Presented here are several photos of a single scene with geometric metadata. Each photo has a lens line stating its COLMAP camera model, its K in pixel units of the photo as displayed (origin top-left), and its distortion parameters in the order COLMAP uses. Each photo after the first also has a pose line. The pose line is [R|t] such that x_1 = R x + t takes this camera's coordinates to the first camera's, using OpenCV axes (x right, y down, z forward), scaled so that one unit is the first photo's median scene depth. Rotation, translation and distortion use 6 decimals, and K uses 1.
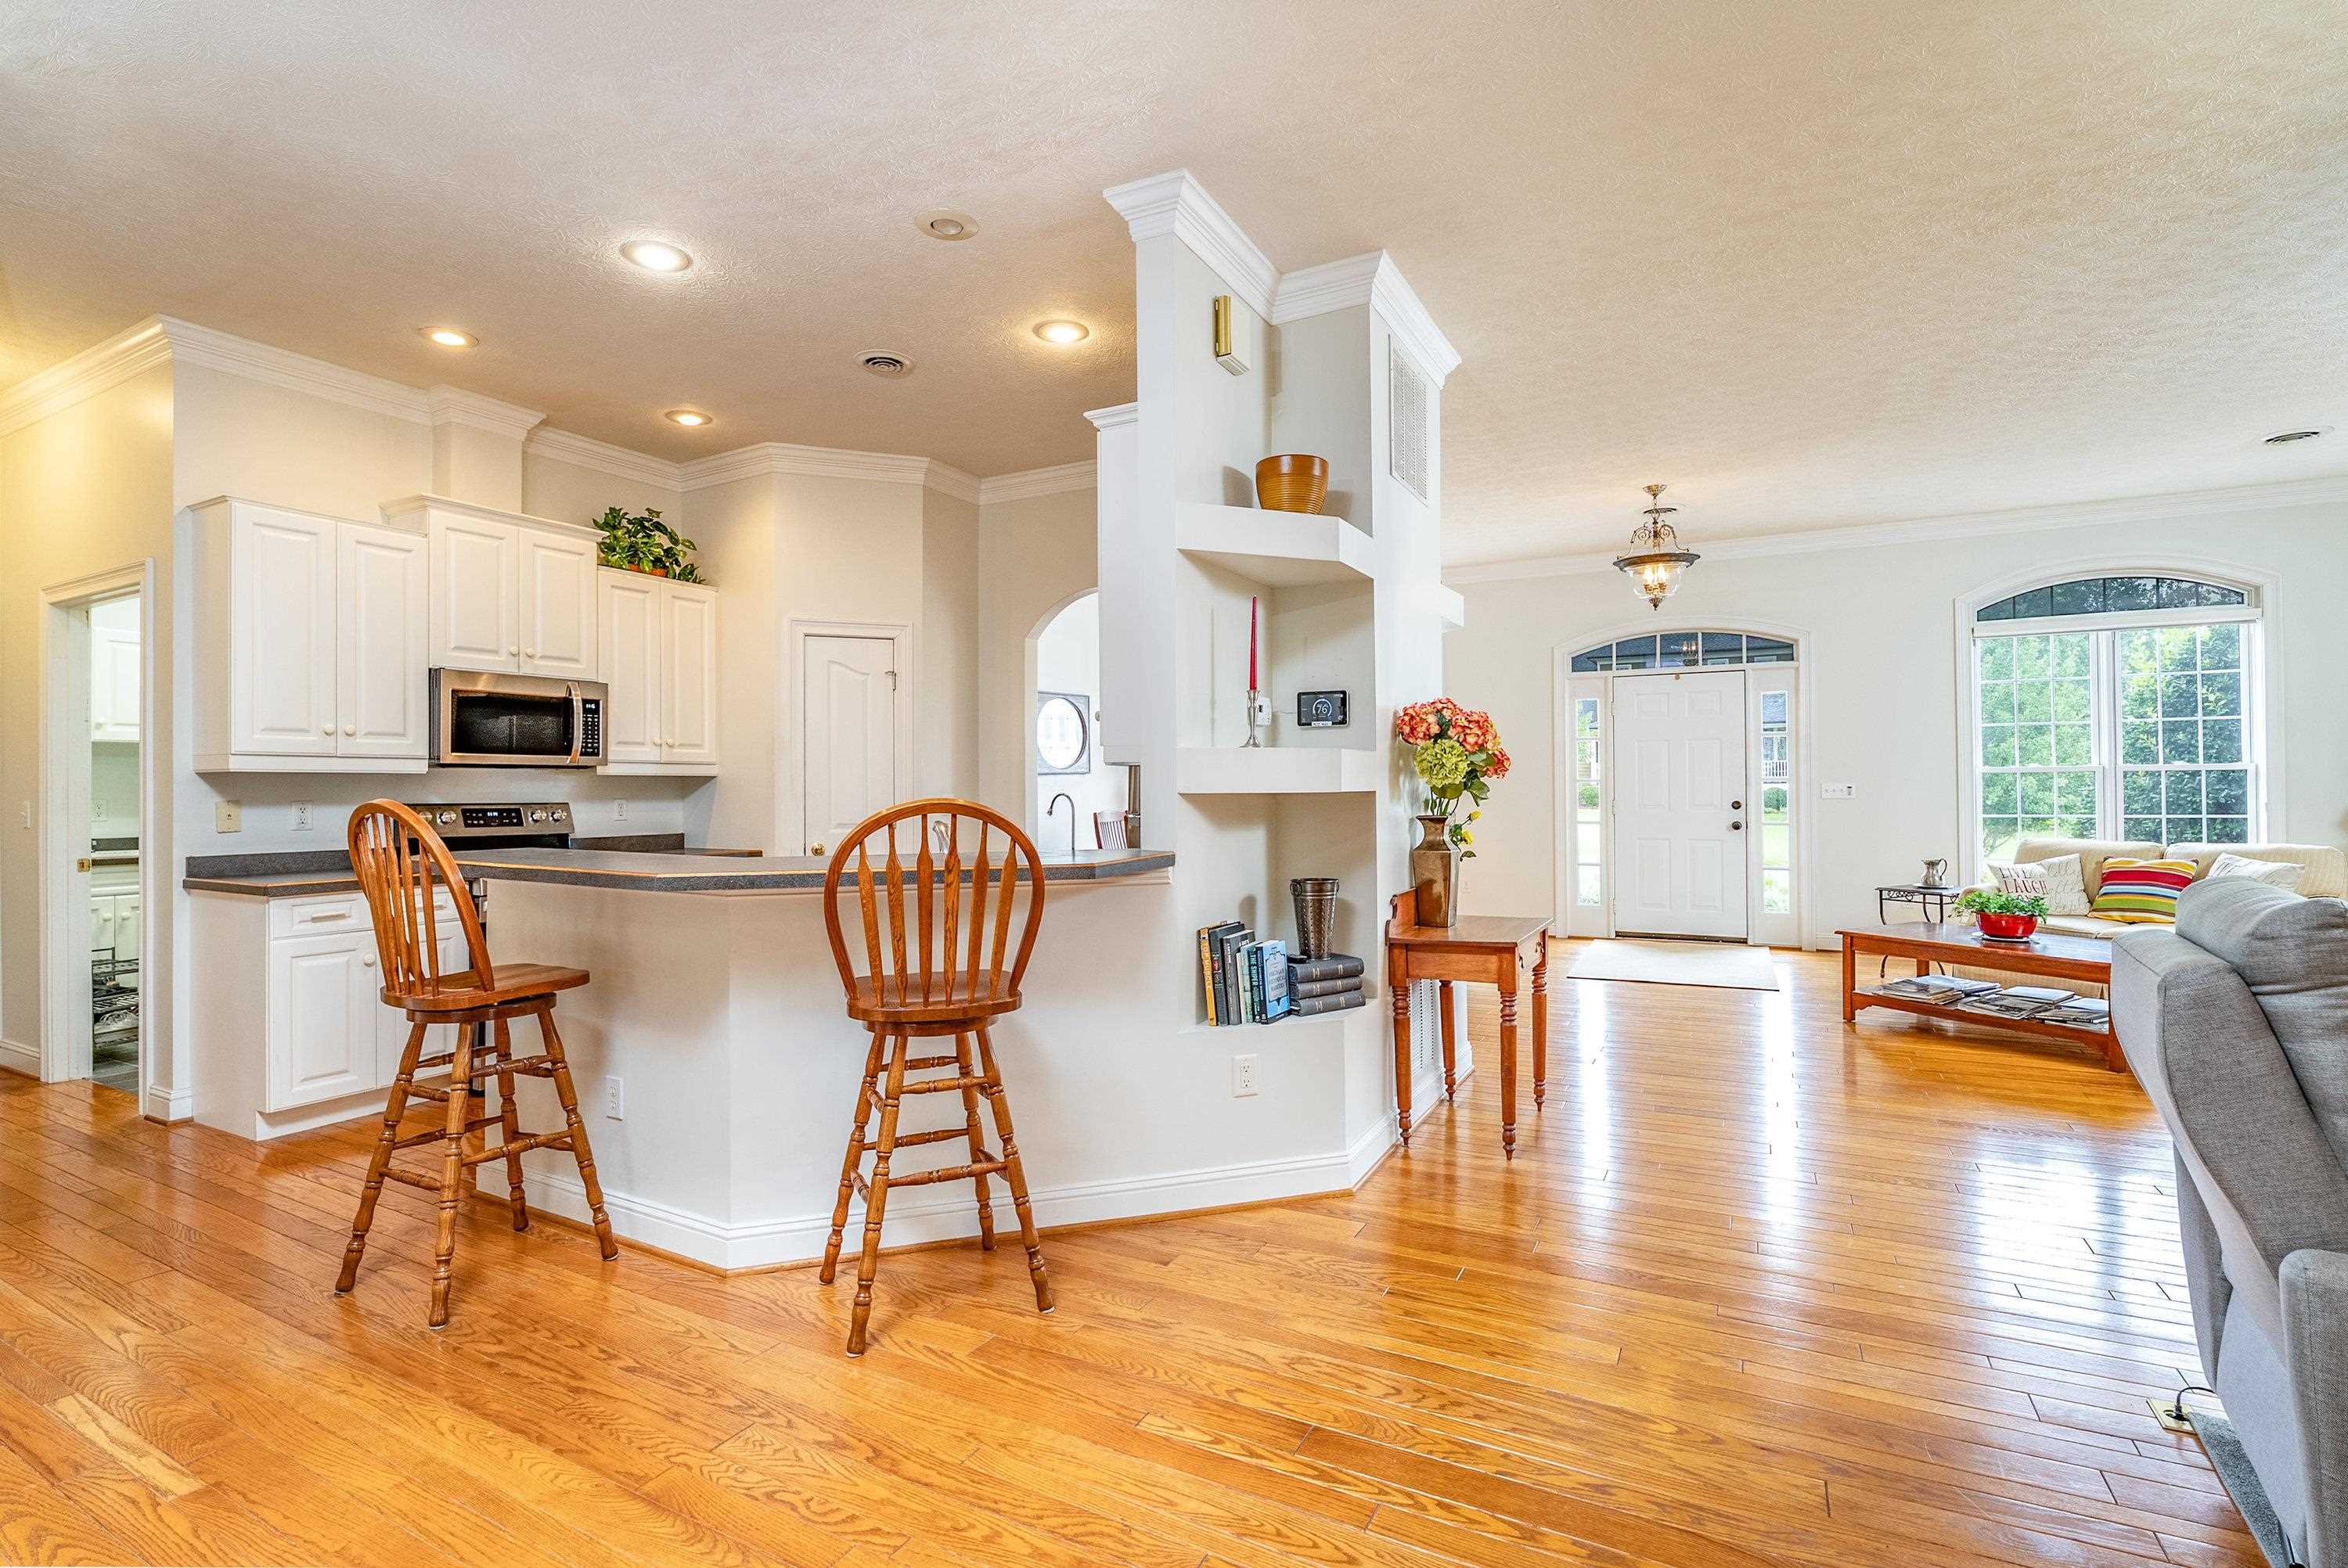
lens RADIAL K [[1112.1, 0, 1174.0], [0, 1112.1, 784.0], [0, 0, 1]] dist [0.000138, -0.000053]
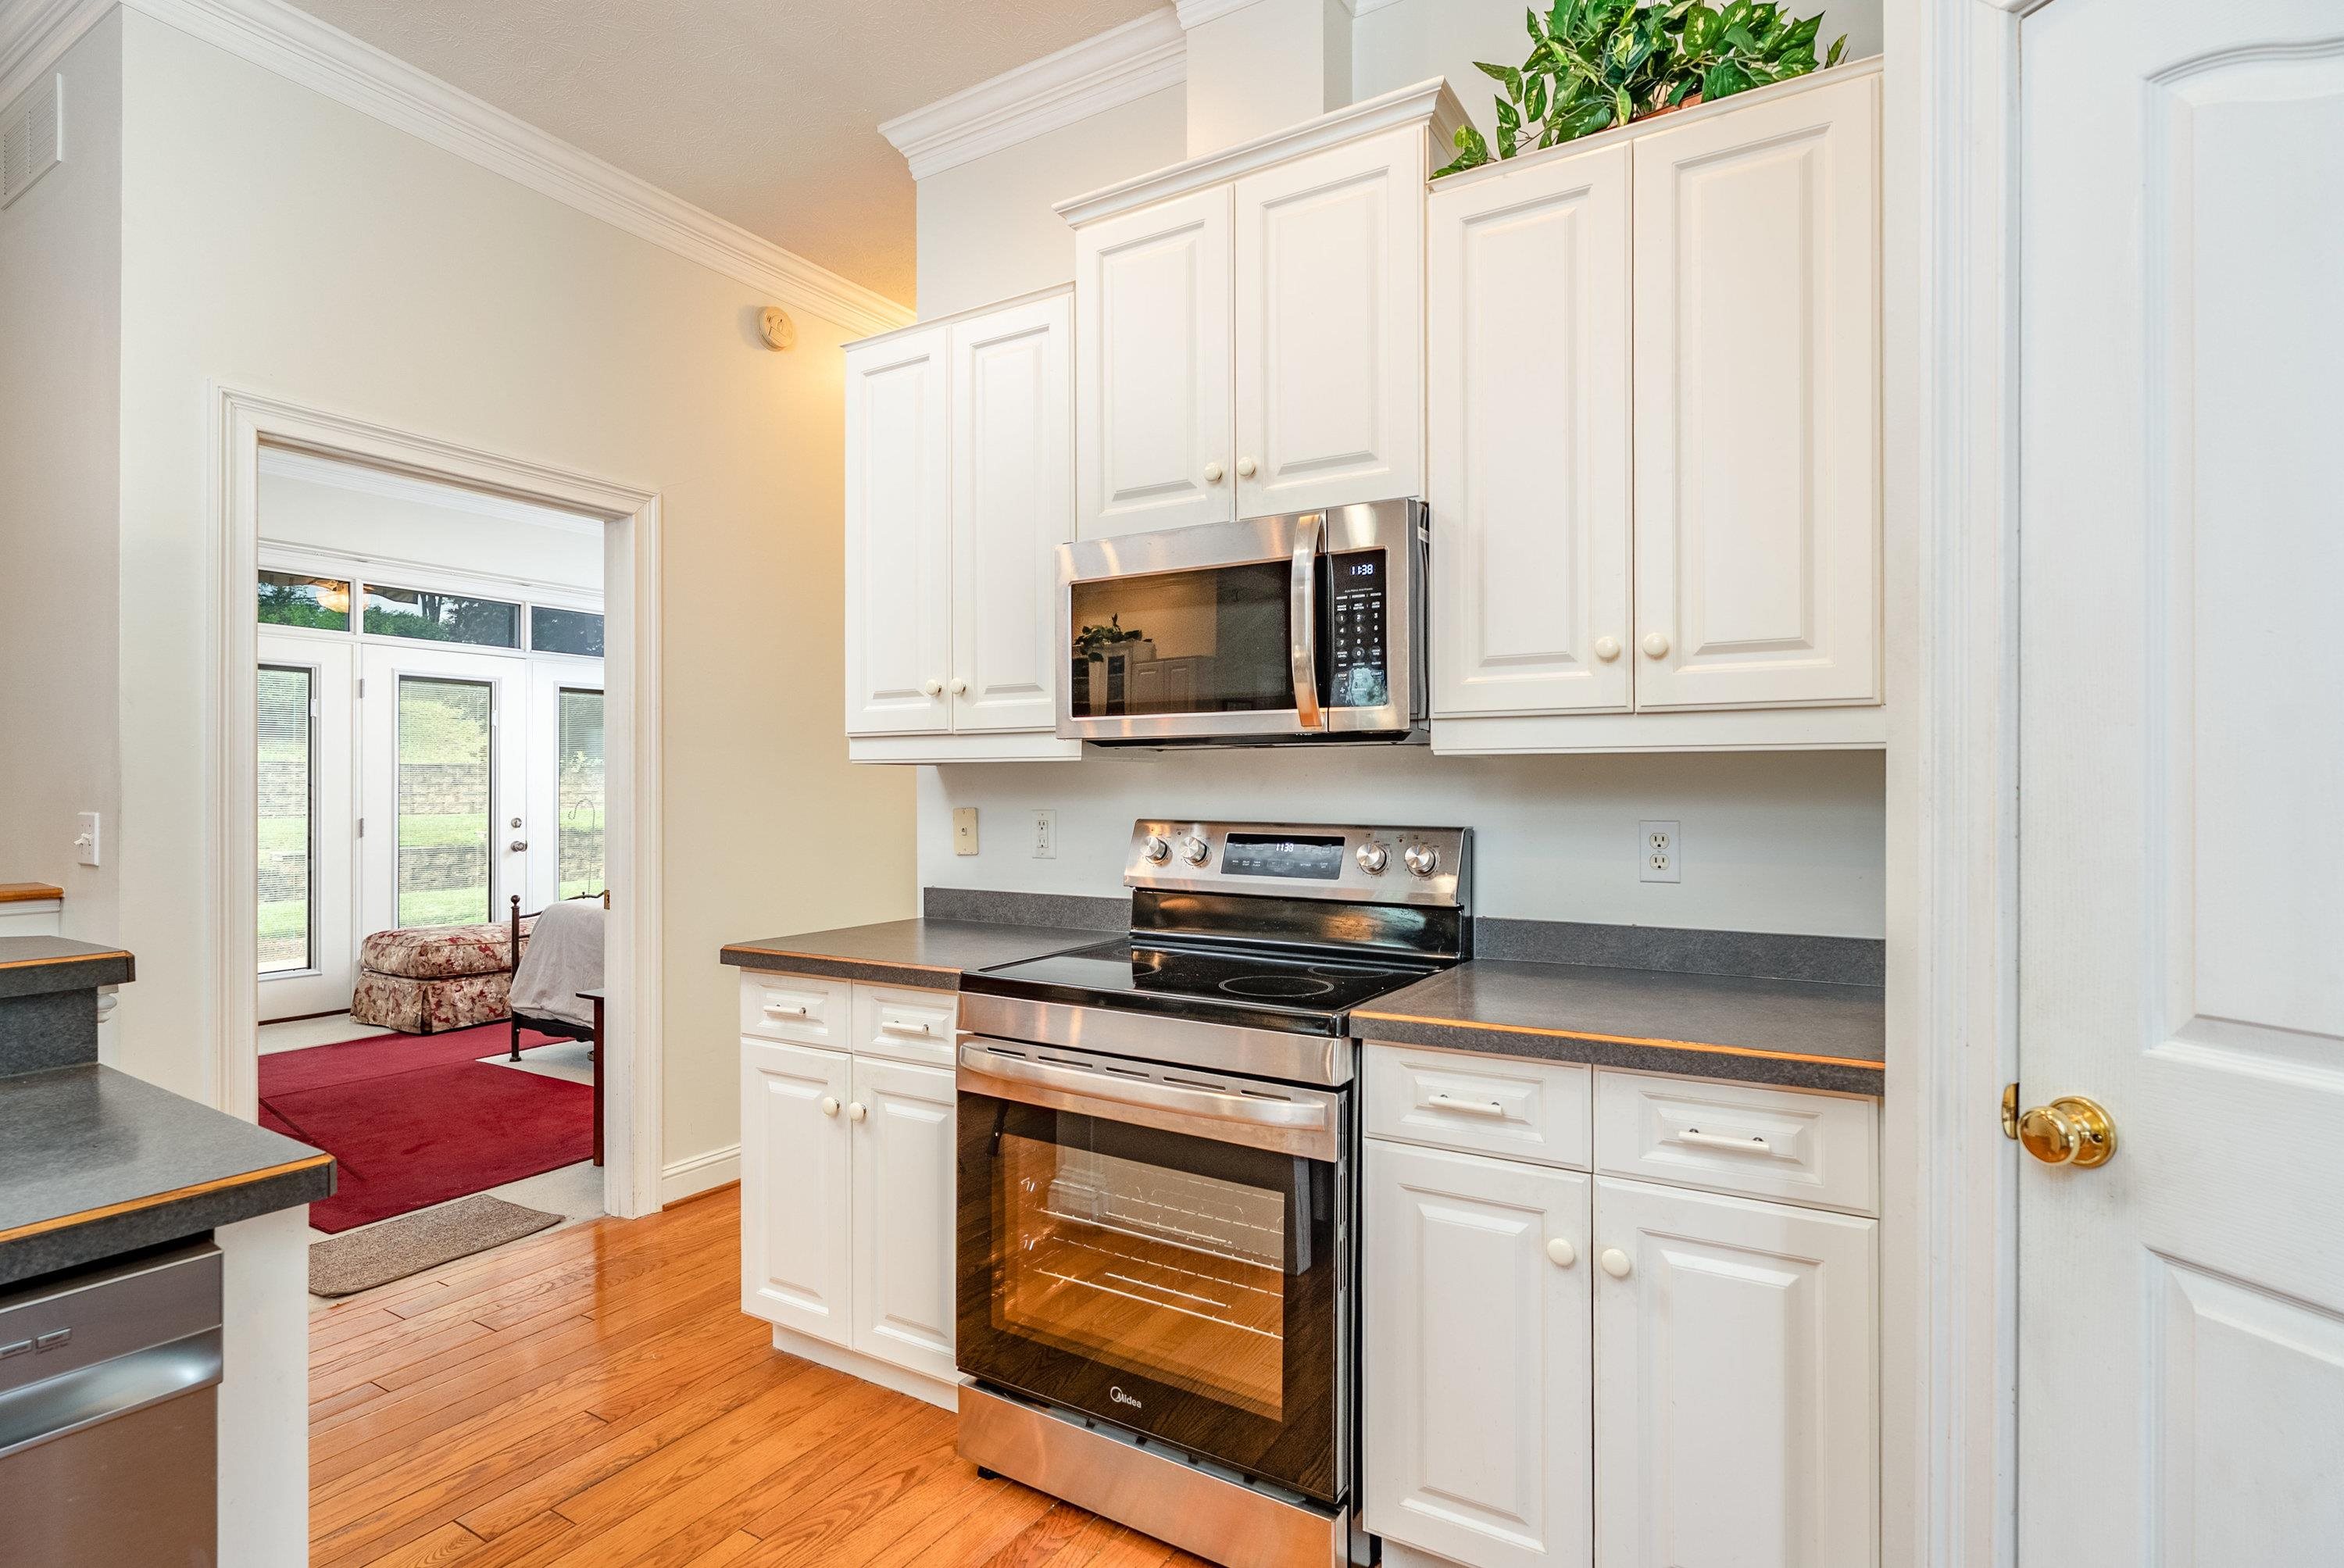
lens RADIAL K [[1194.4, 0, 1172.0], [0, 1194.4, 784.0], [0, 0, 1]] dist [0.004231, 0.000600]
pose [[-0.055607, 0.007422, -0.998425, -0.115196], [0.008638, 0.999939, 0.006952, -0.001805], [0.998415, -0.008238, -0.055668, 0.939511]]
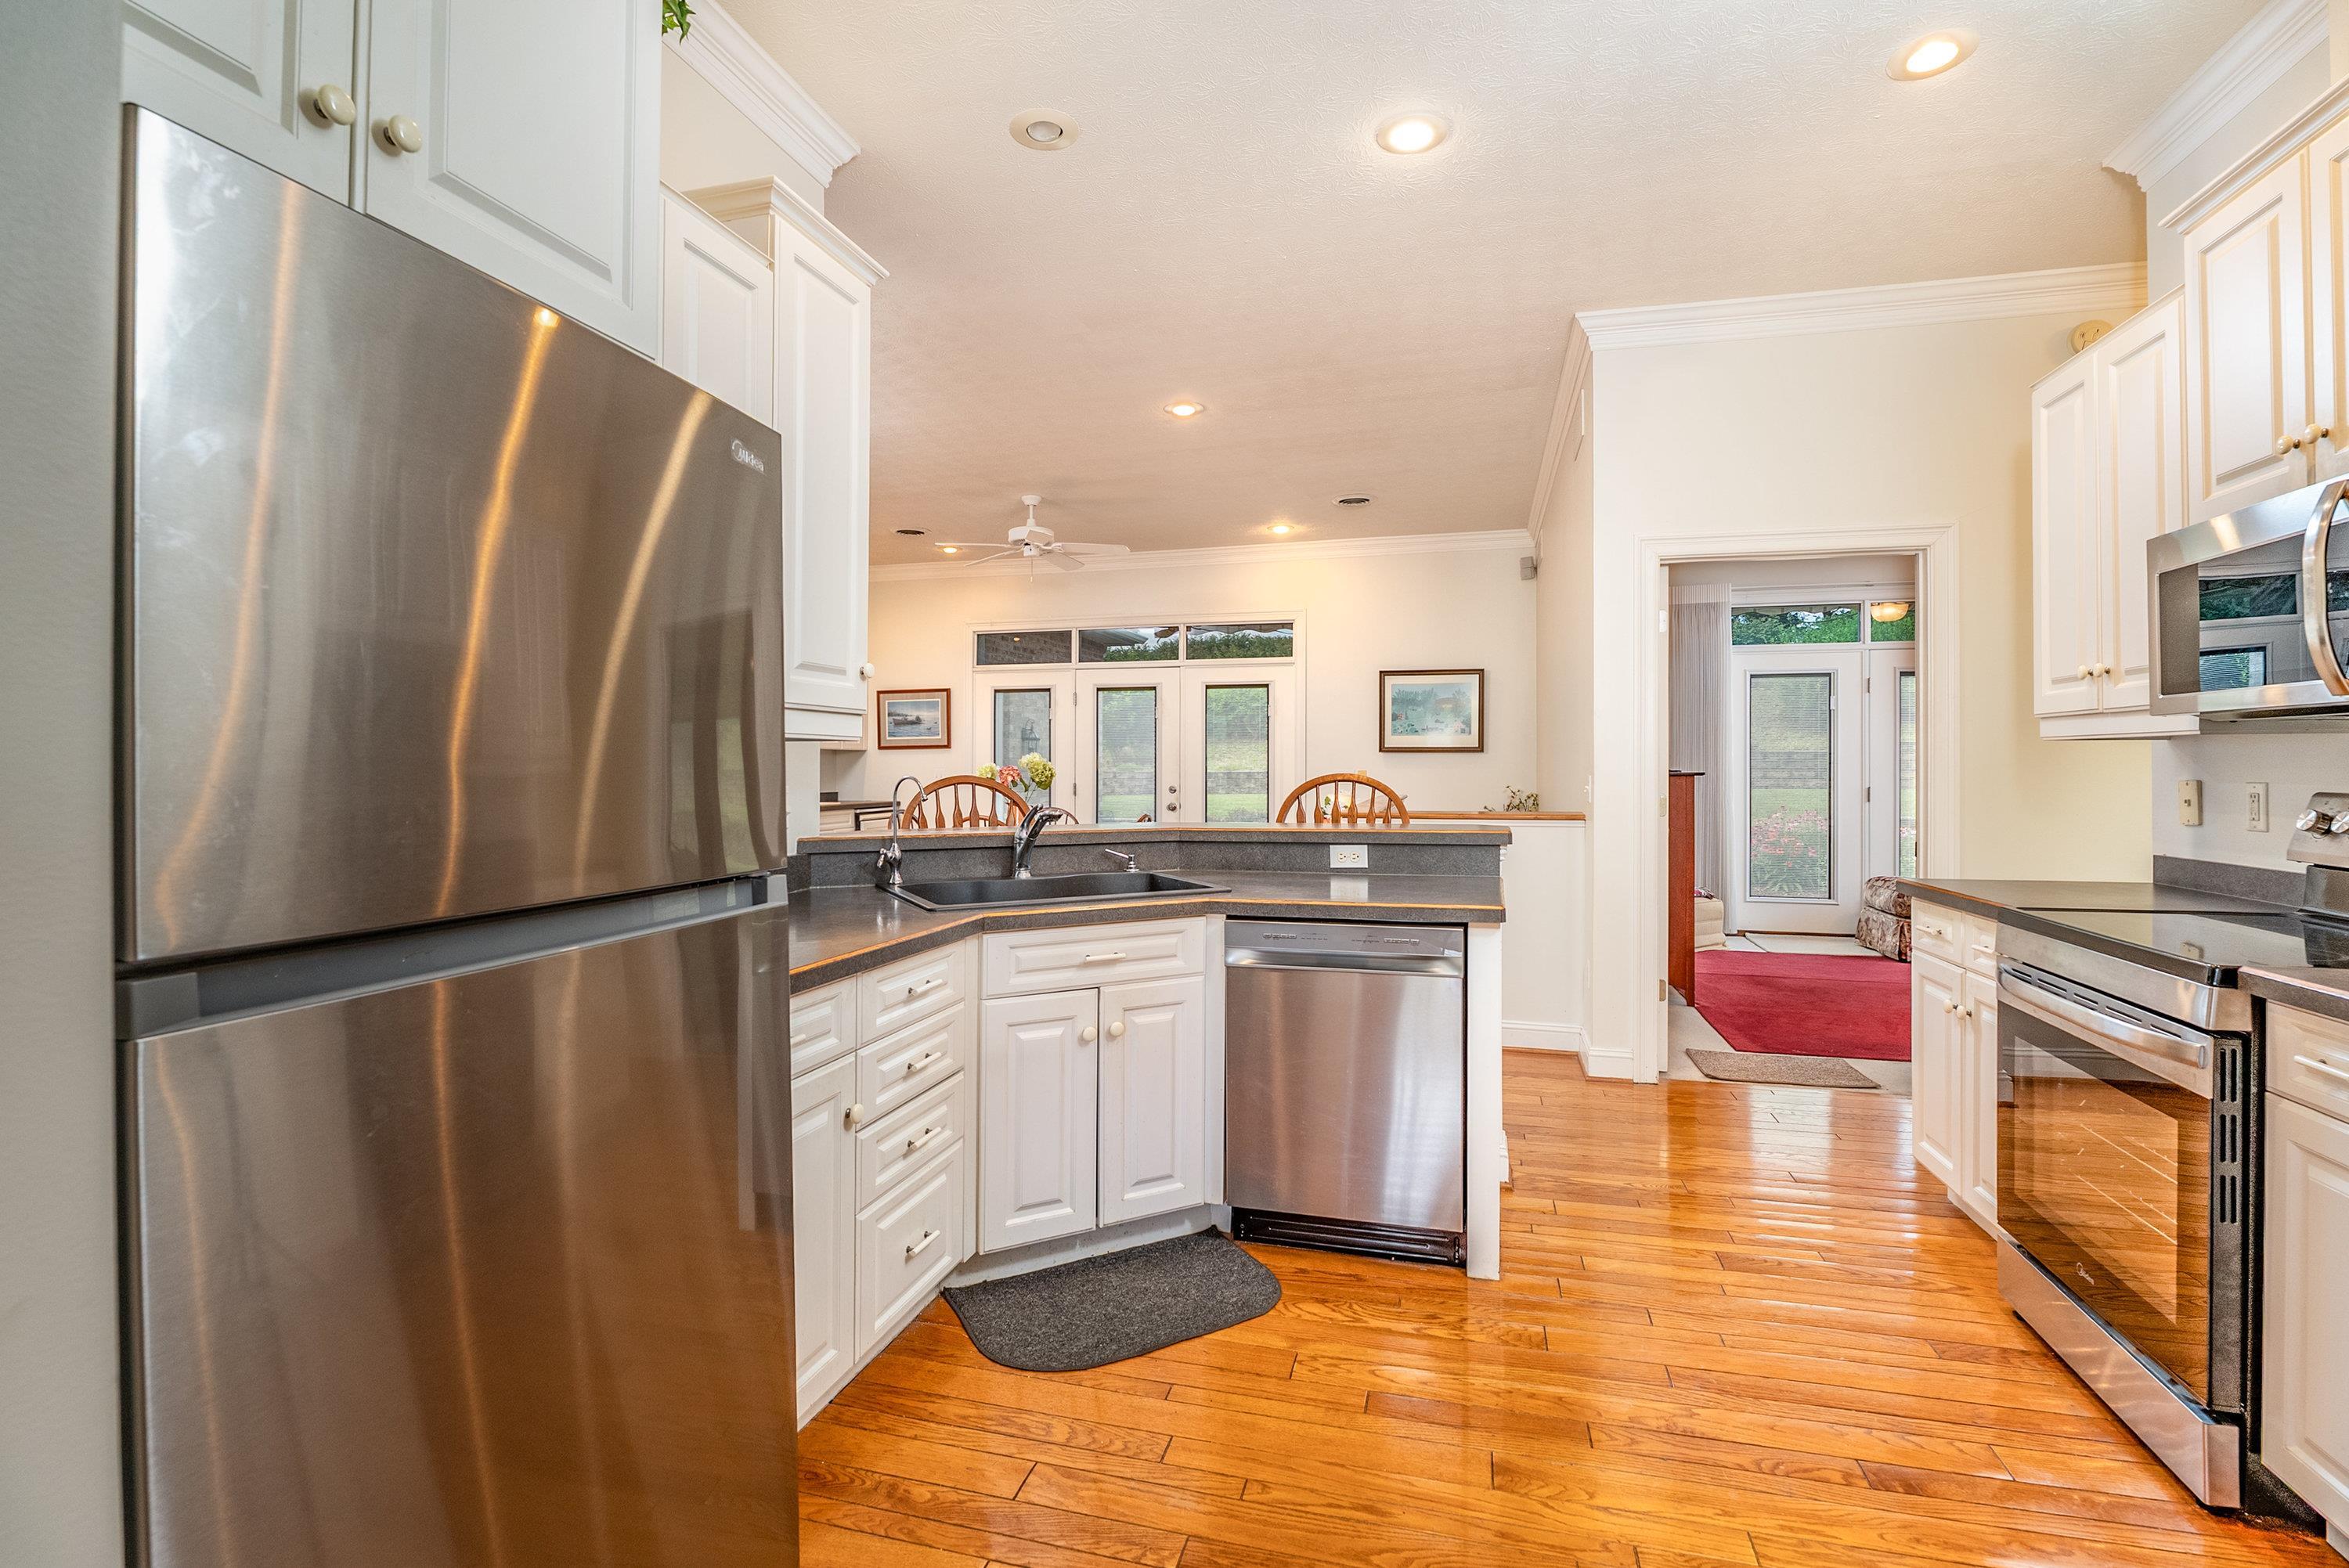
lens RADIAL K [[1125.4, 0, 1167.7], [0, 1125.4, 754.8], [0, 0, 1]] dist [0.000254, -0.000021]
pose [[-0.971040, 0.005806, -0.238845, -0.056644], [0.009030, 0.999882, -0.012409, 0.002405], [0.238745, -0.014206, -0.970978, 1.230906]]
